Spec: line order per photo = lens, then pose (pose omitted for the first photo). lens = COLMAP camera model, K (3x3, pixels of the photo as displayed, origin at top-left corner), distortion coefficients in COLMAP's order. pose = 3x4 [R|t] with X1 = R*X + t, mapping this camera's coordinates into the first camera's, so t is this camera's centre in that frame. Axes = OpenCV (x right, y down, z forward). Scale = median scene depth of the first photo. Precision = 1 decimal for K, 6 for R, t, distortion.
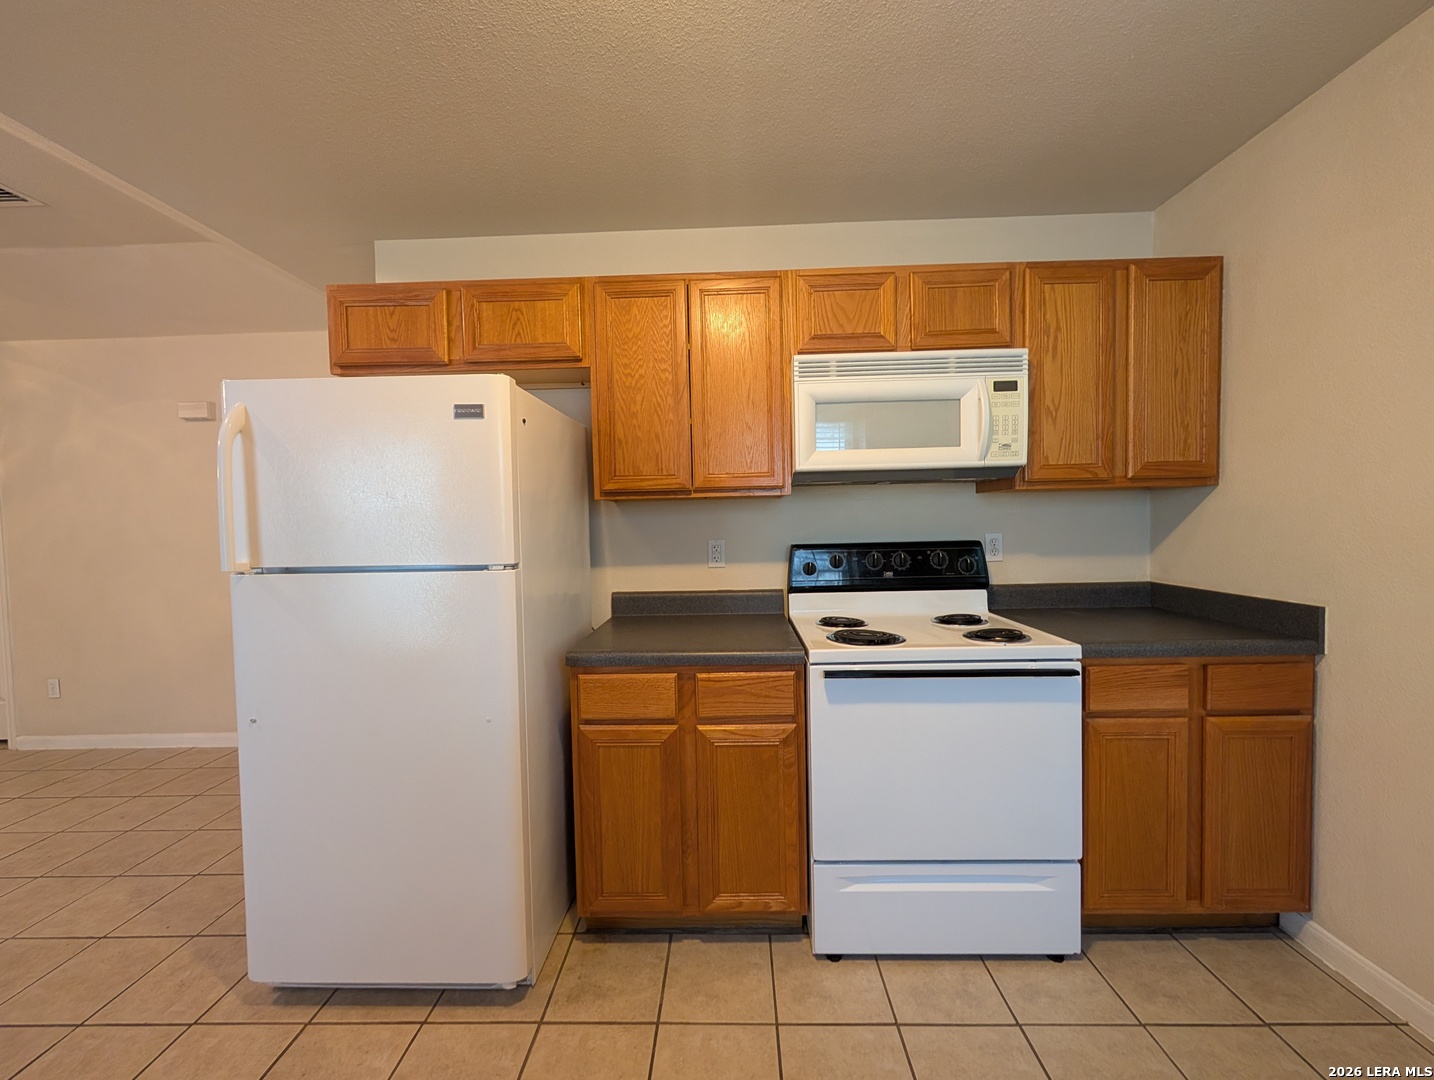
lens RADIAL K [[539.4, 0, 720.9], [0, 539.4, 539.4], [0, 0, 1]] dist [-0.001679, 0.000511]
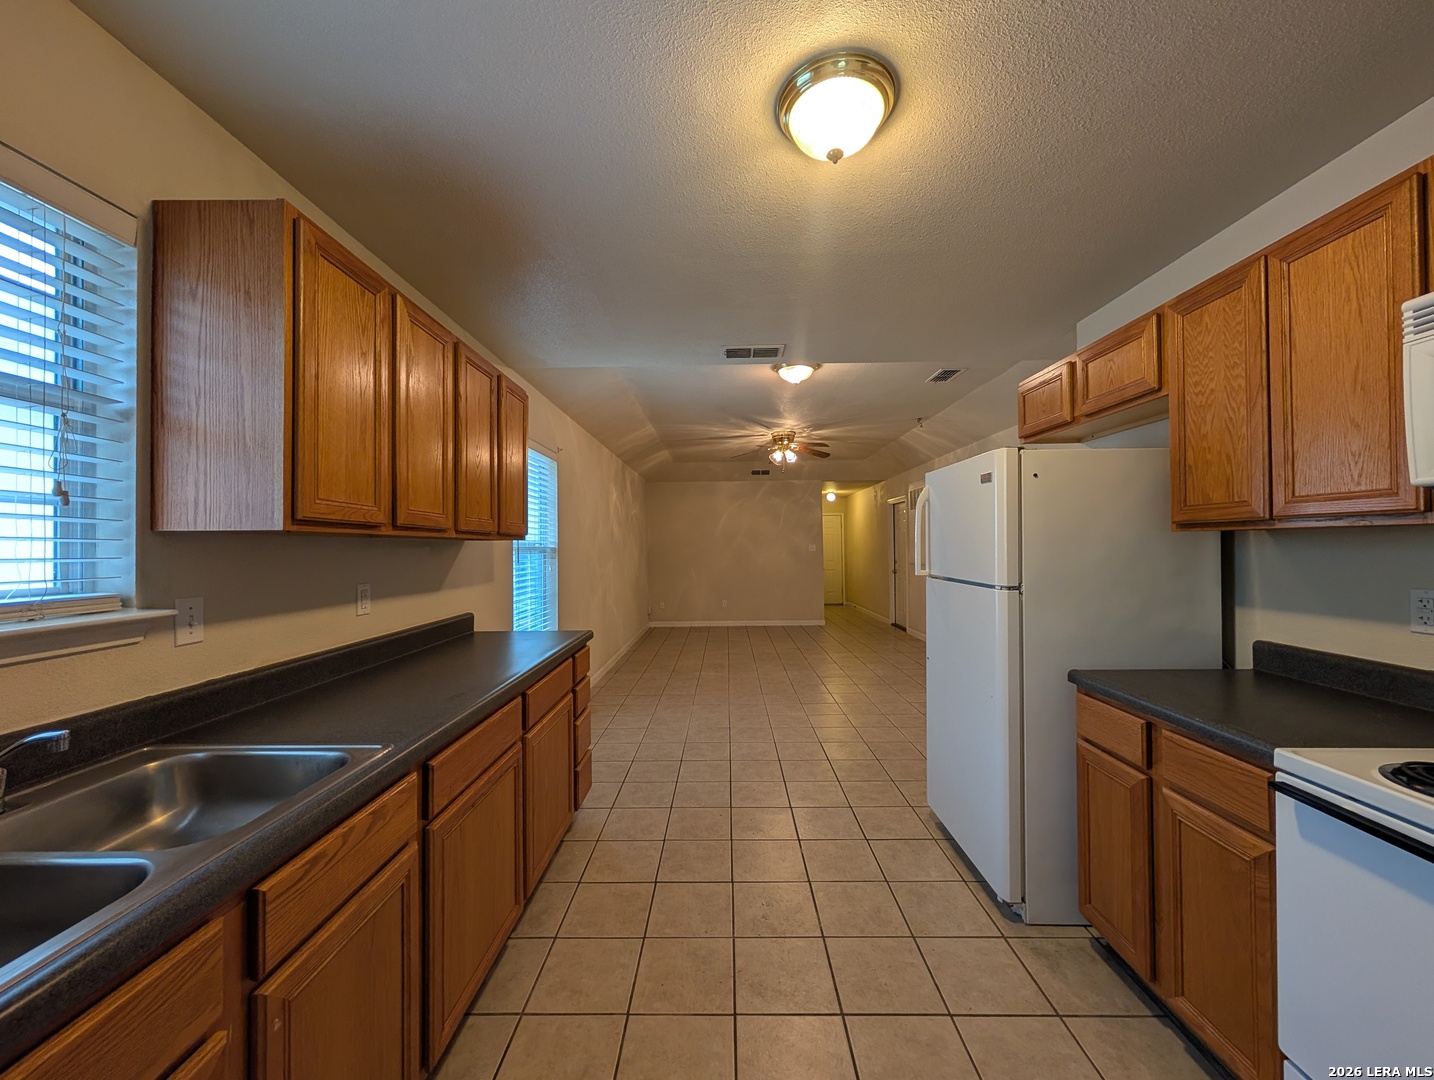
lens RADIAL K [[539.4, 0, 719.5], [0, 539.4, 535.5], [0, 0, 1]] dist [-0.001679, 0.000511]
pose [[0.008982, 0.004253, -0.999951, 0.719268], [-0.024668, 0.999688, 0.004030, -0.052155], [0.999655, 0.024631, 0.009084, 0.200375]]
